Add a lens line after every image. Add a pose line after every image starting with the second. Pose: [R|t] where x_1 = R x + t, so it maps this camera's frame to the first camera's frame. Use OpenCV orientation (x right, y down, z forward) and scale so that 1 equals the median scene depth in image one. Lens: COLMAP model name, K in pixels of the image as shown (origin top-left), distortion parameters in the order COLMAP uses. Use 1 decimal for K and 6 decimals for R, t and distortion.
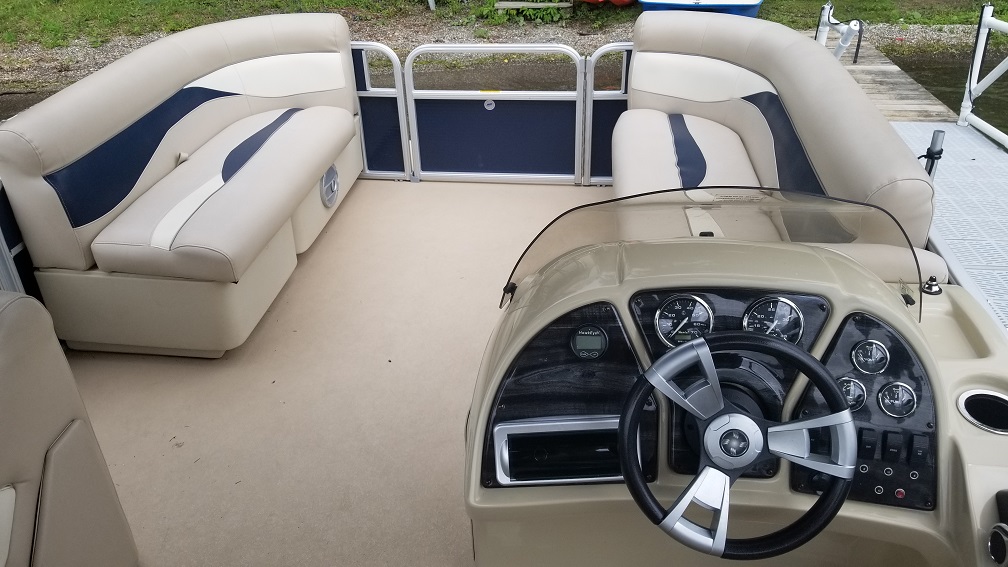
lens RADIAL K [[870.5, 0, 504.0], [0, 870.5, 283.5], [0, 0, 1]] dist [-0.006448, -0.018933]
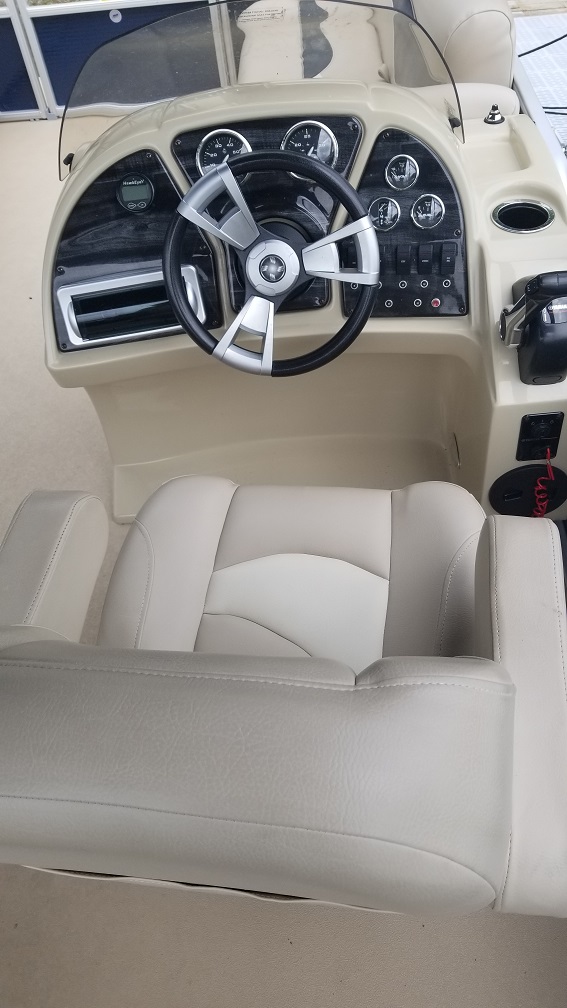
lens RADIAL K [[870.5, 0, 283.5], [0, 870.5, 504.0], [0, 0, 1]] dist [-0.006448, -0.018933]
pose [[0.989323, -0.130470, 0.064937, 0.159537], [0.105668, 0.949037, 0.296922, 0.132065], [-0.100367, -0.286890, 0.952691, -0.075937]]
